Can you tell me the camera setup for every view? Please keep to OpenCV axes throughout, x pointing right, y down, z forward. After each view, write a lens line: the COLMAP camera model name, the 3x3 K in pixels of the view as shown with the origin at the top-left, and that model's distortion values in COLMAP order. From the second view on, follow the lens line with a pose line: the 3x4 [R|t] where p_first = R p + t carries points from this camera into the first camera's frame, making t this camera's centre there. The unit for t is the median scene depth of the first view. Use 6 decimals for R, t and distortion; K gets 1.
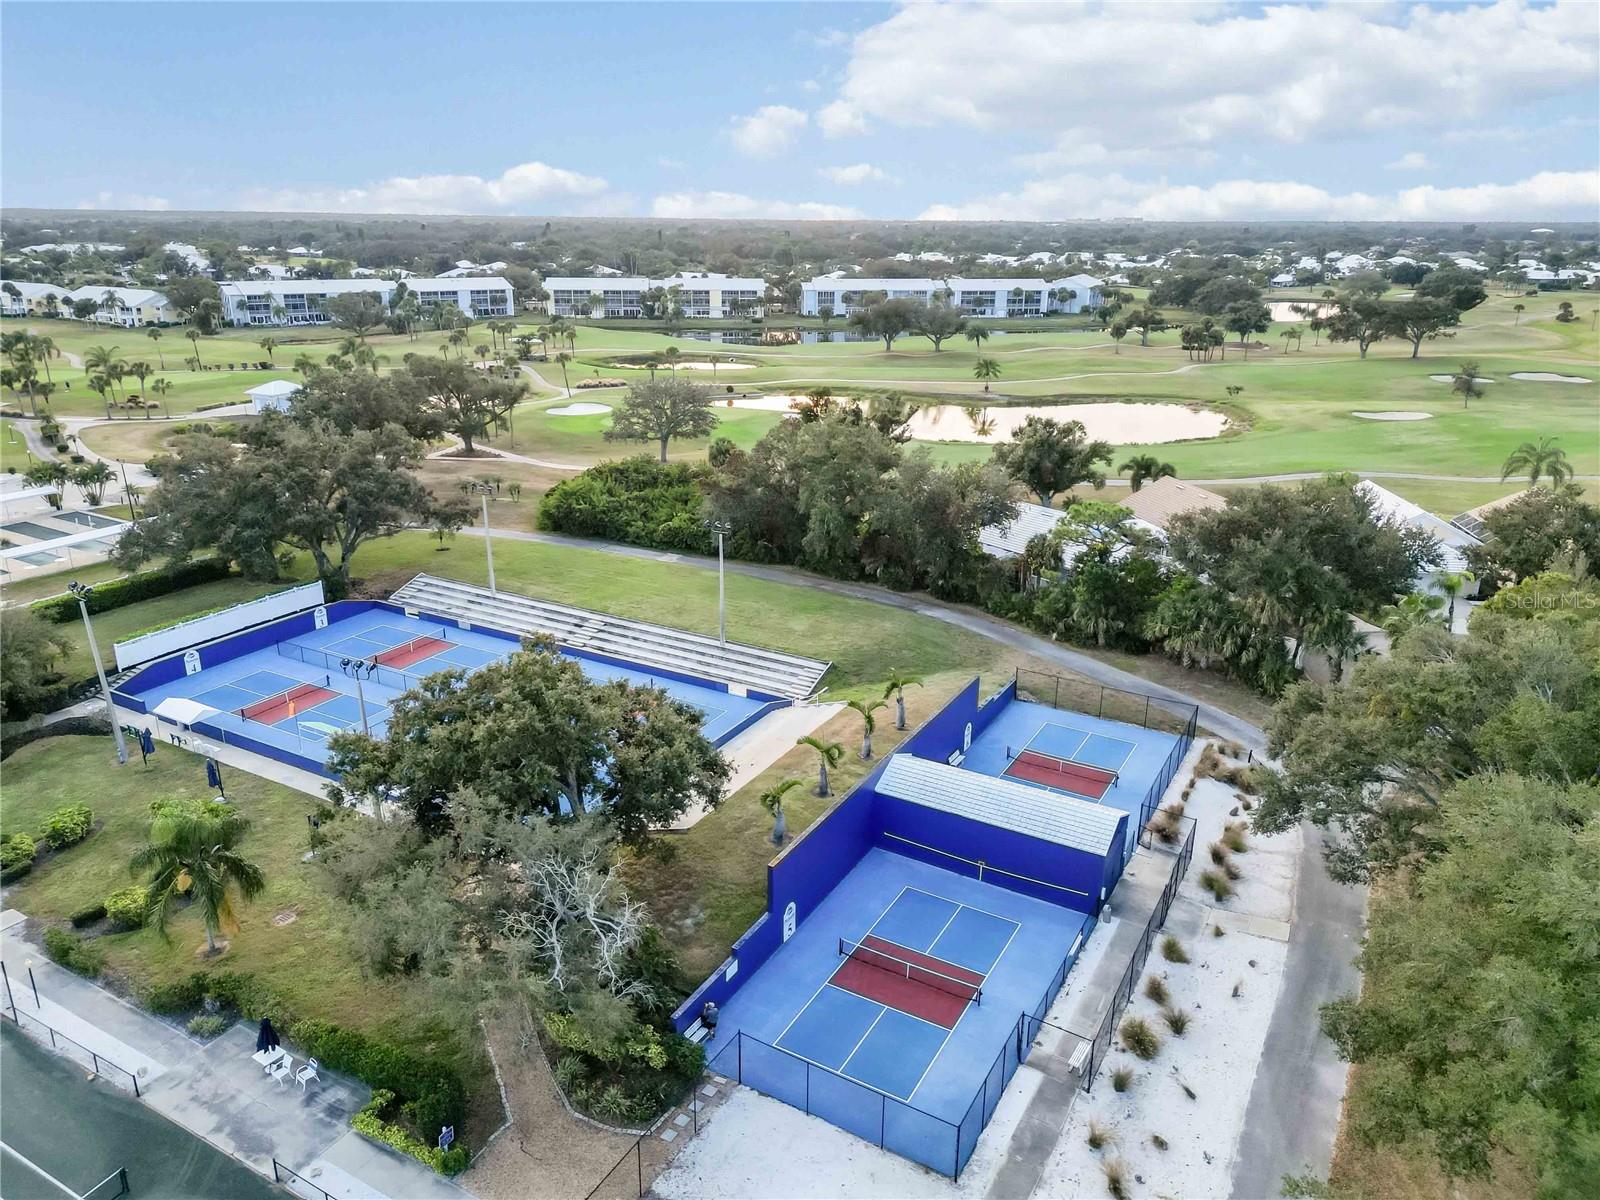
lens RADIAL K [[1134.1, 0, 793.9], [0, 1134.1, 597.9], [0, 0, 1]] dist [0.022991, -0.015143]
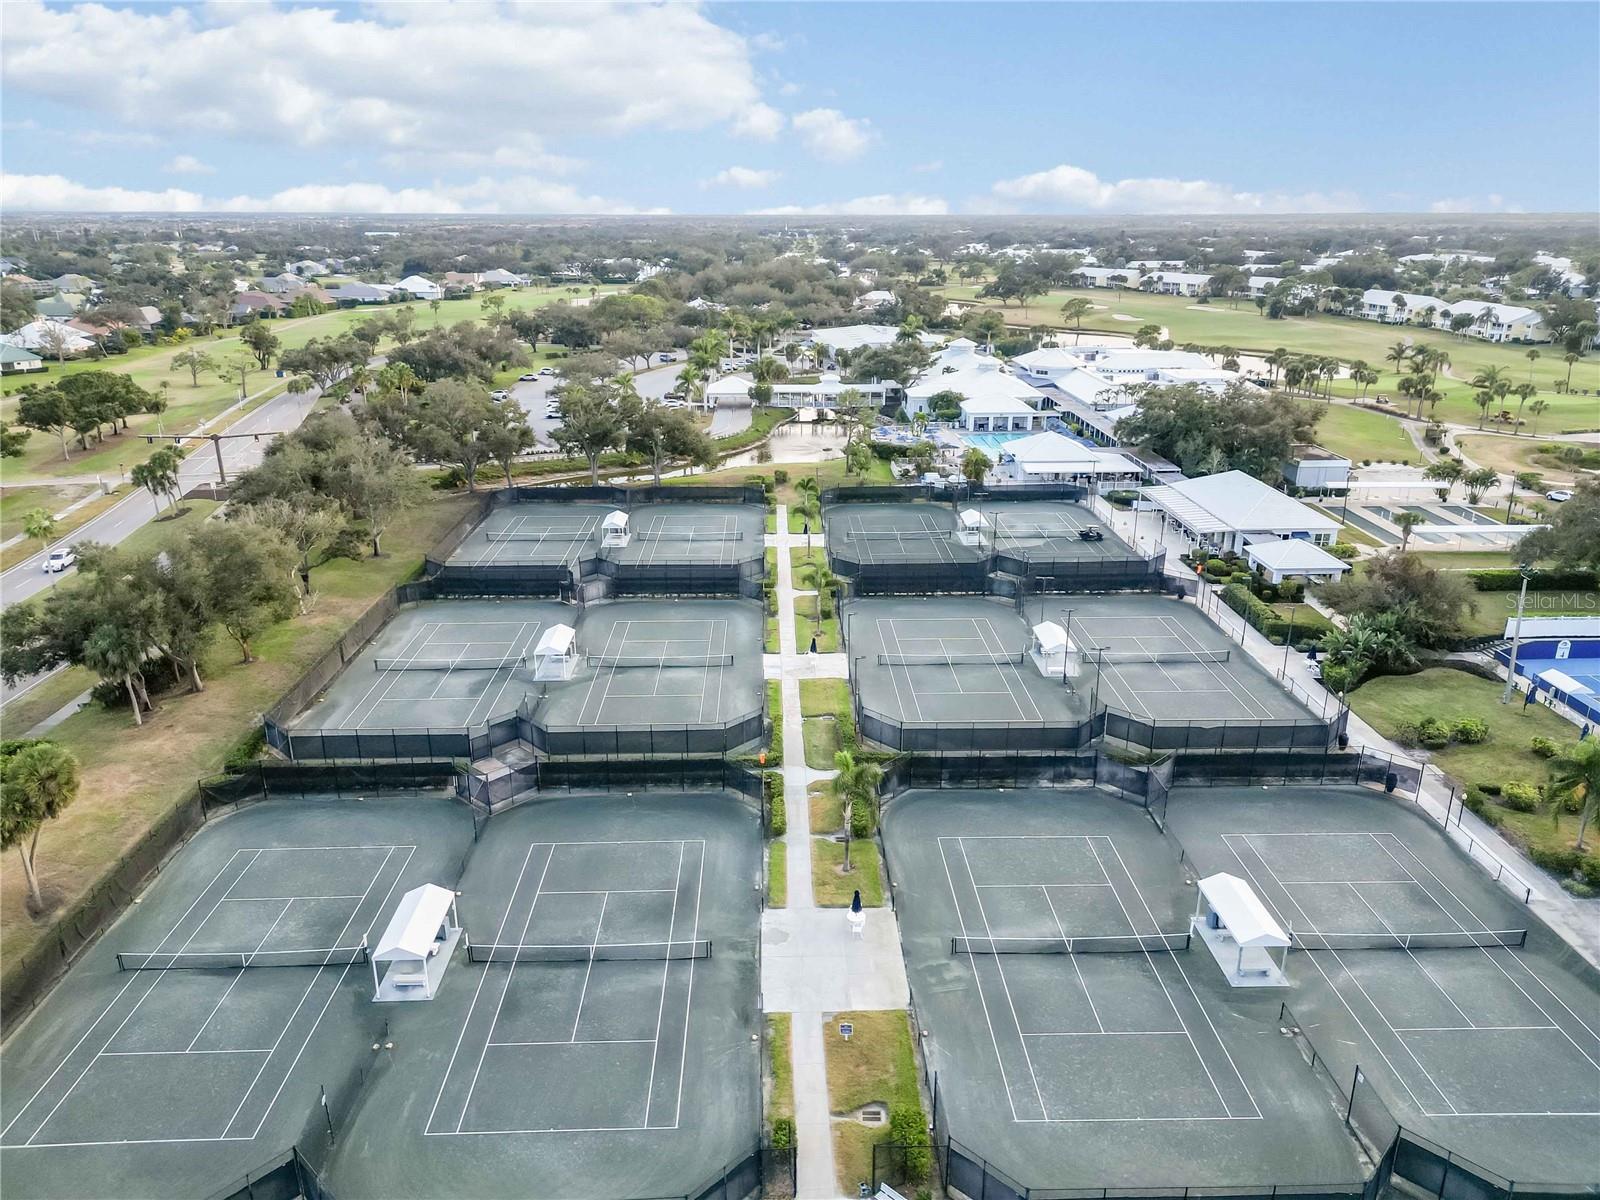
lens RADIAL K [[1134.1, 0, 807.4], [0, 1134.1, 601.1], [0, 0, 1]] dist [0.022991, -0.015143]
pose [[0.523412, 0.269219, -0.808431, 0.009078], [-0.269295, 0.952410, 0.142813, 0.022457], [0.808405, 0.142957, 0.571003, -0.156728]]
